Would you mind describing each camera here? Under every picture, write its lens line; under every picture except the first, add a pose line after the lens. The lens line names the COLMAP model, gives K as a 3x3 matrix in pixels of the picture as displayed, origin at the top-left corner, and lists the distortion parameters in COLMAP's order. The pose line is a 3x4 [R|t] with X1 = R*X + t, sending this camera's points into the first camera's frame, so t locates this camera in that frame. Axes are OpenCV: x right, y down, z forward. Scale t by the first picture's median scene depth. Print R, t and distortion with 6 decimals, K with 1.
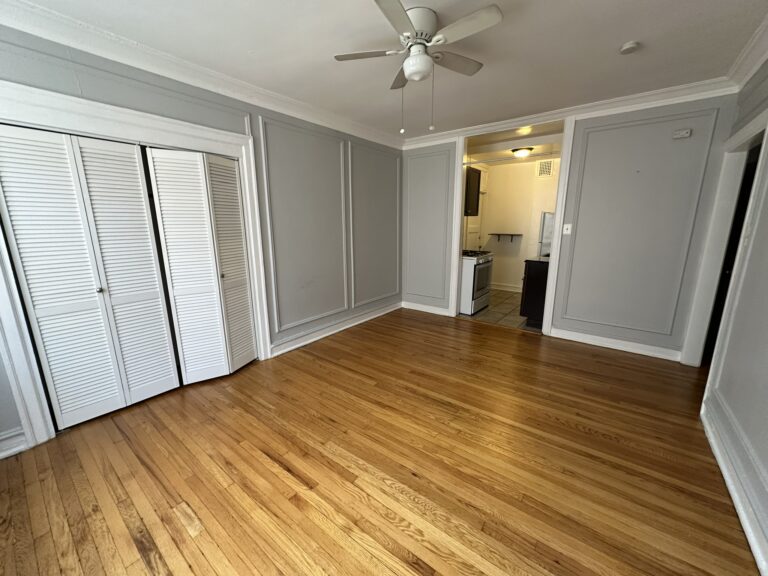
lens RADIAL K [[306.1, 0, 384.0], [0, 306.1, 288.0], [0, 0, 1]] dist [-0.005418, 0.000525]
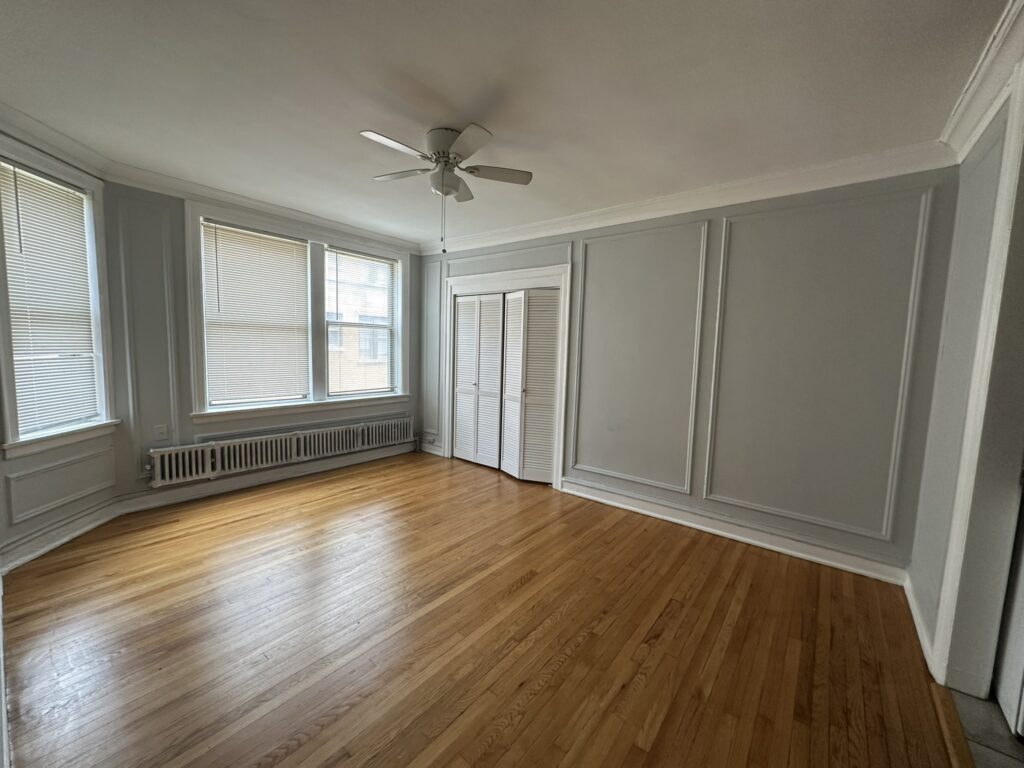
lens RADIAL K [[408.1, 0, 512.0], [0, 408.1, 384.0], [0, 0, 1]] dist [-0.005418, 0.000525]
pose [[-0.012563, 0.093853, -0.995507, 0.993736], [-0.239289, 0.966375, 0.094126, -0.196183], [0.970867, 0.239396, 0.010318, 0.929979]]
